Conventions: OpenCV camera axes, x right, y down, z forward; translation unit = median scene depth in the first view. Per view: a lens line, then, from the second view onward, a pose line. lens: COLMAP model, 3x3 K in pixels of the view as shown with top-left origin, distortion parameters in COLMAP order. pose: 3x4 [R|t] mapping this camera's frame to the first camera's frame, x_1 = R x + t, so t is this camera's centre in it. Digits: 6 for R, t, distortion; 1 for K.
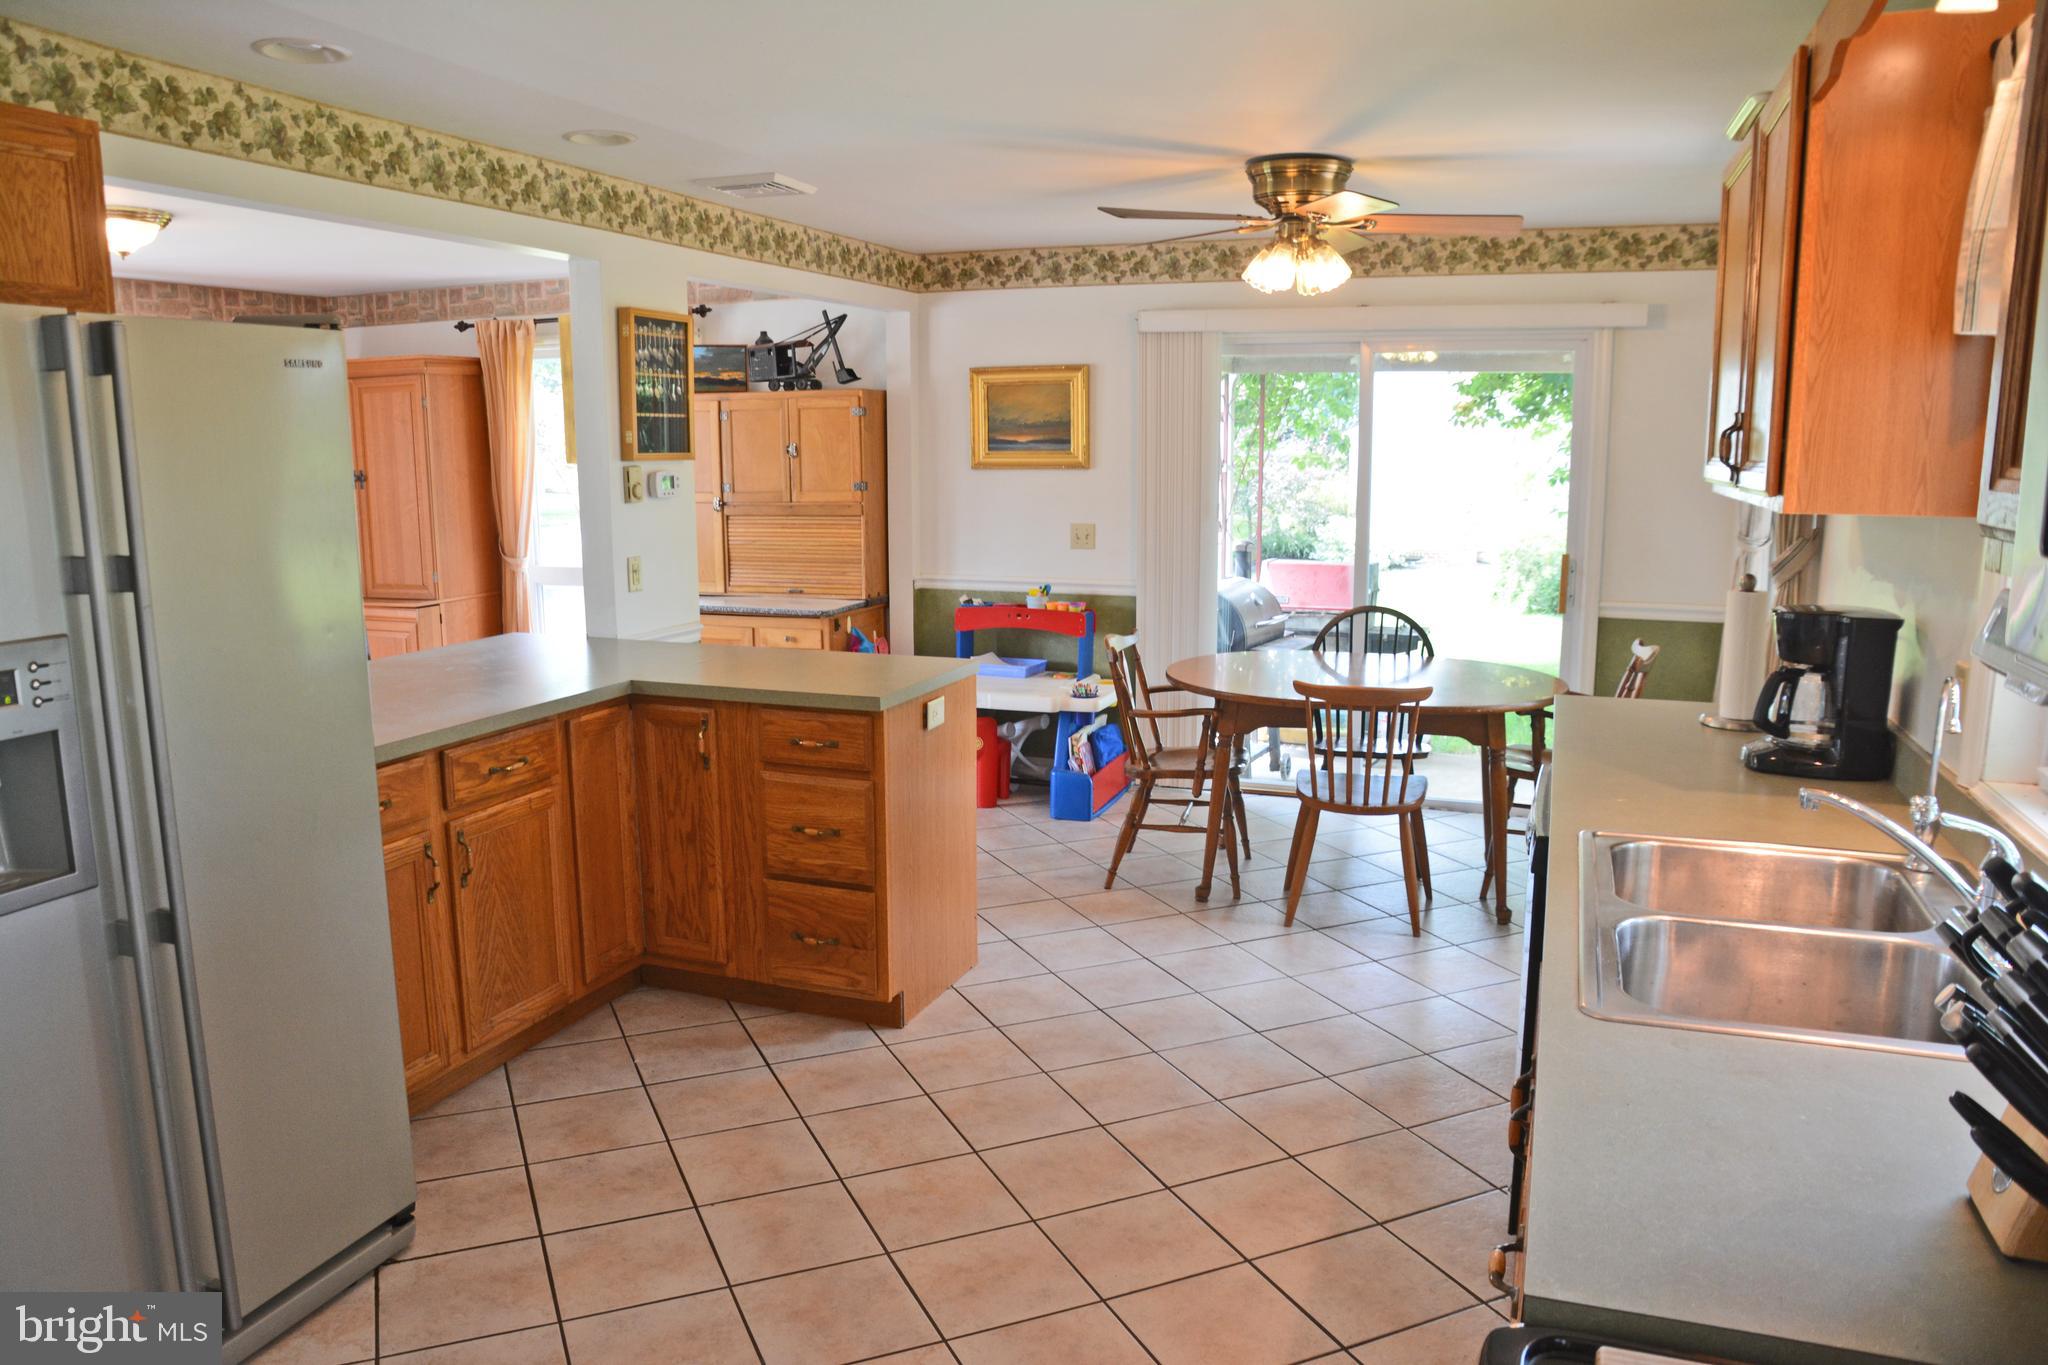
lens RADIAL K [[1451.4, 0, 1042.0], [0, 1451.4, 711.1], [0, 0, 1]] dist [-0.127055, 0.073967]
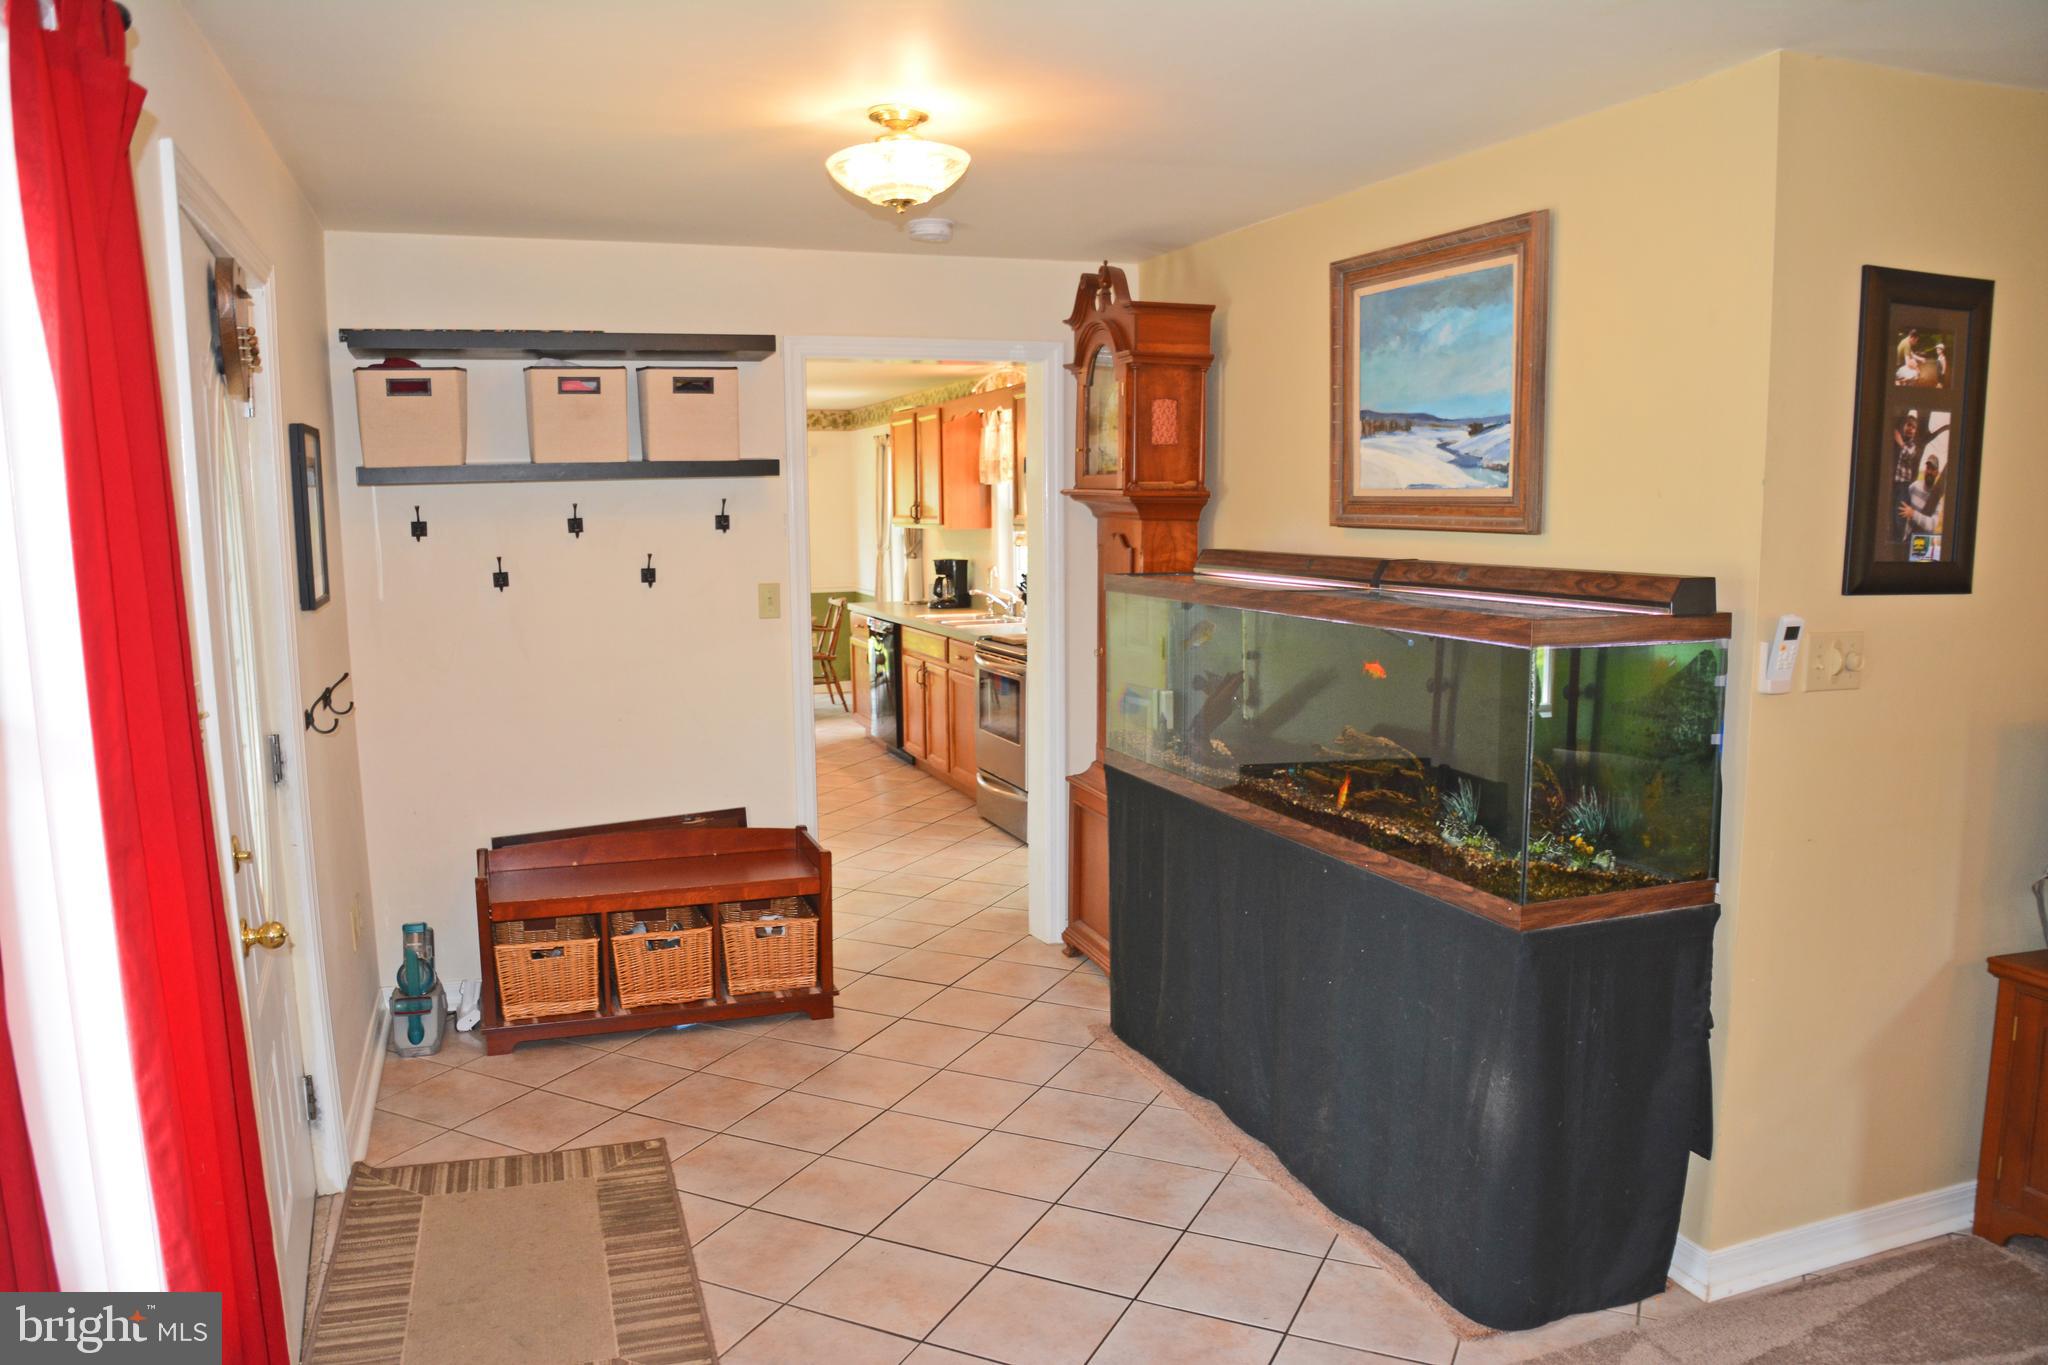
lens RADIAL K [[1451.4, 0, 1017.8], [0, 1451.4, 699.5], [0, 0, 1]] dist [-0.127055, 0.073967]
pose [[0.759144, -0.096054, 0.643797, -1.013408], [0.128078, 0.991759, -0.003055, 0.188214], [-0.638198, 0.084775, 0.765190, -1.112792]]
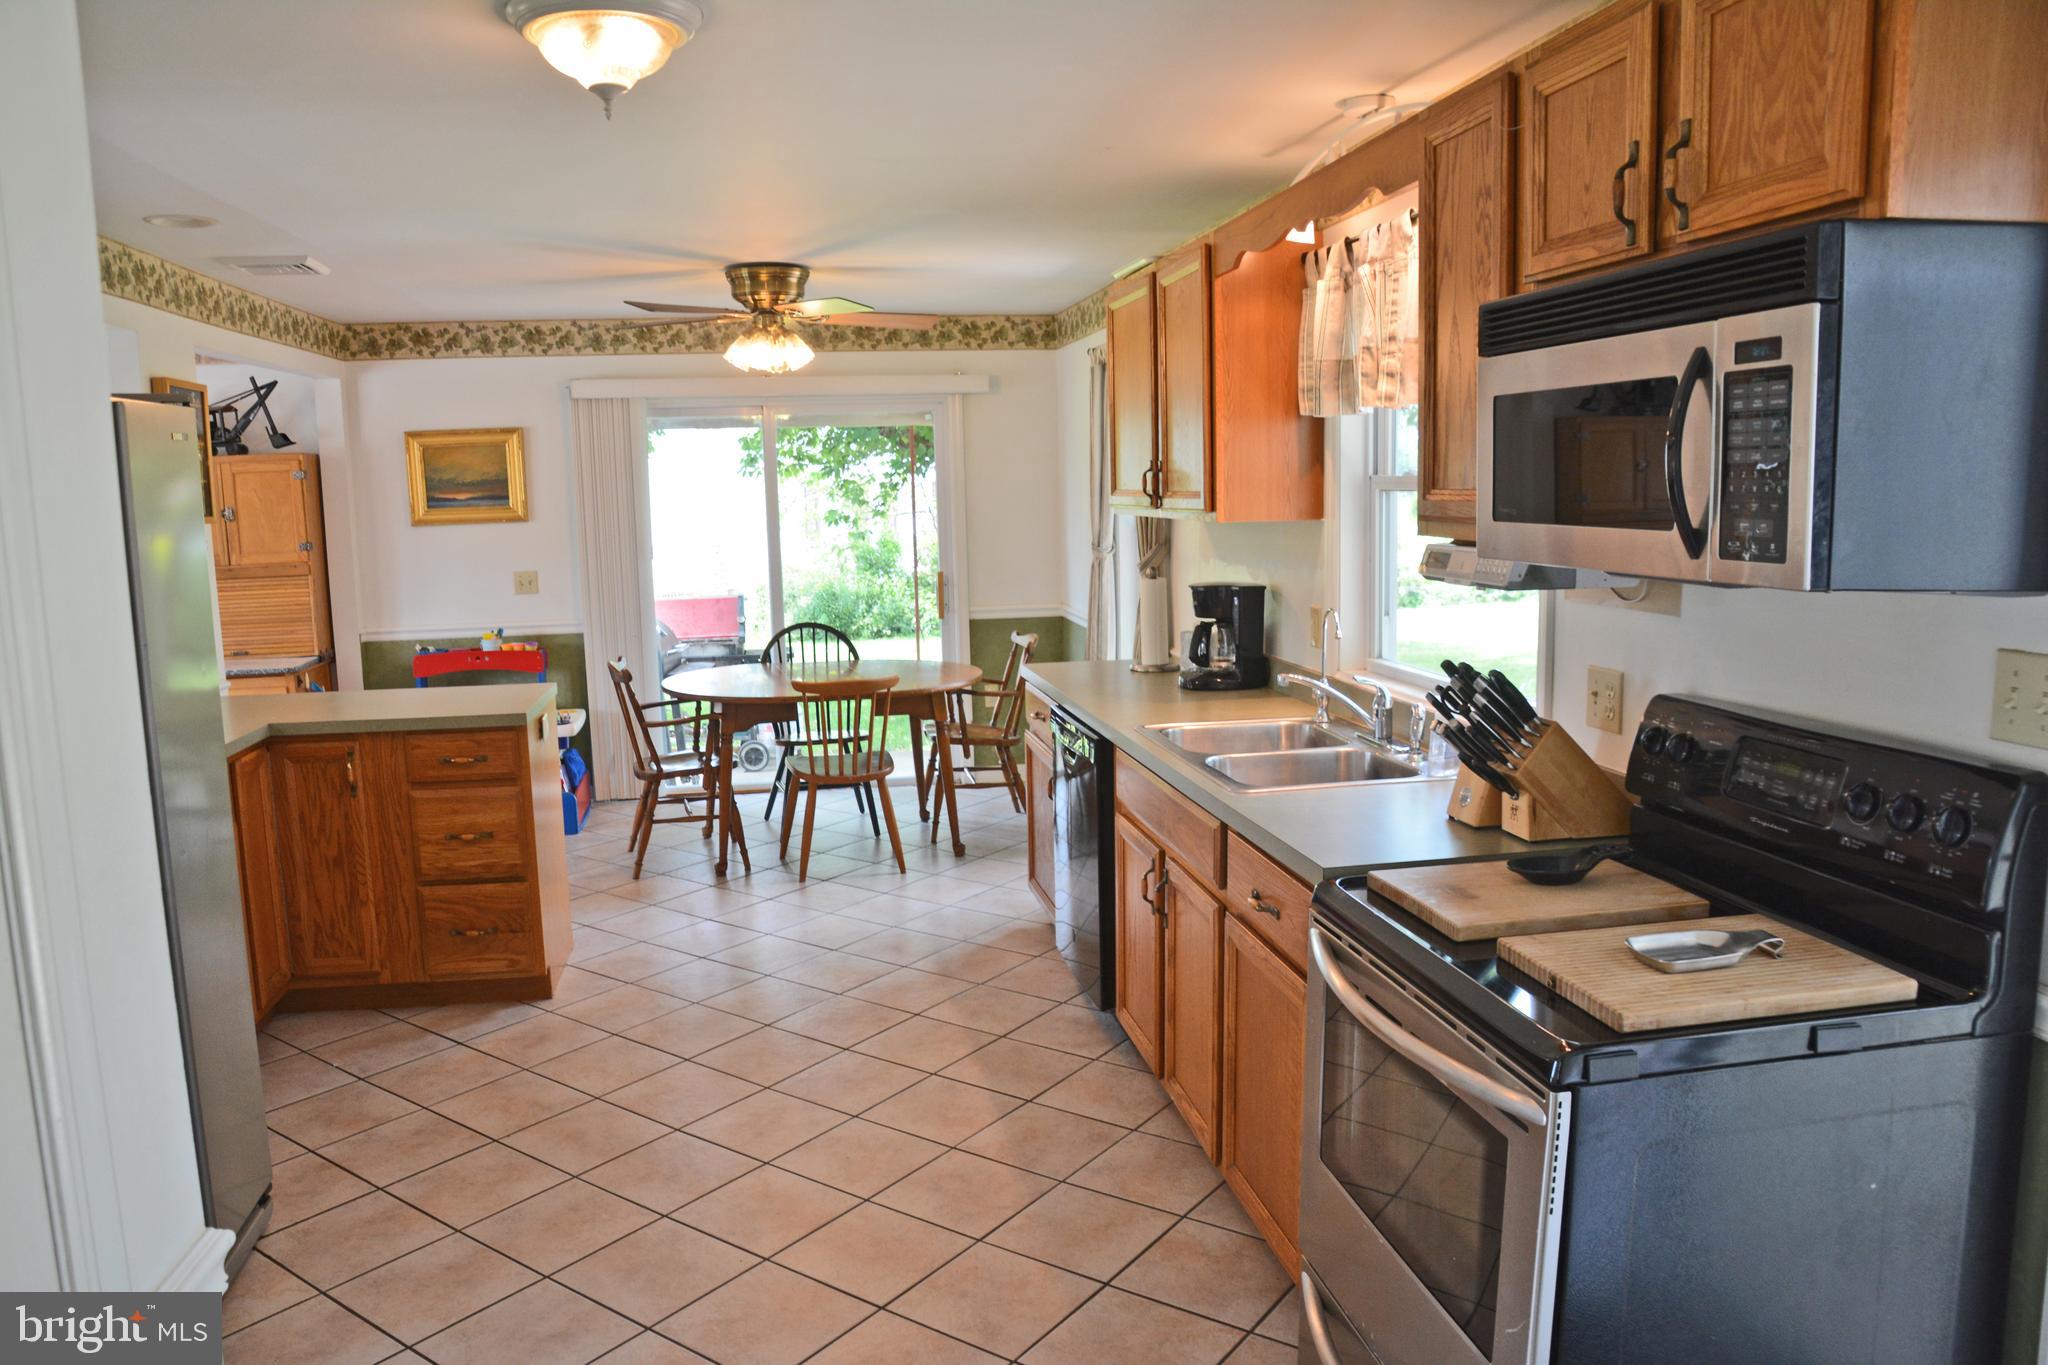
lens RADIAL K [[1451.4, 0, 1032.3], [0, 1451.4, 696.3], [0, 0, 1]] dist [-0.127055, 0.073967]
pose [[0.858439, -0.090688, 0.504834, -0.290748], [0.111935, 0.993645, -0.011840, 0.031128], [-0.500552, 0.066673, 0.863135, -0.183629]]
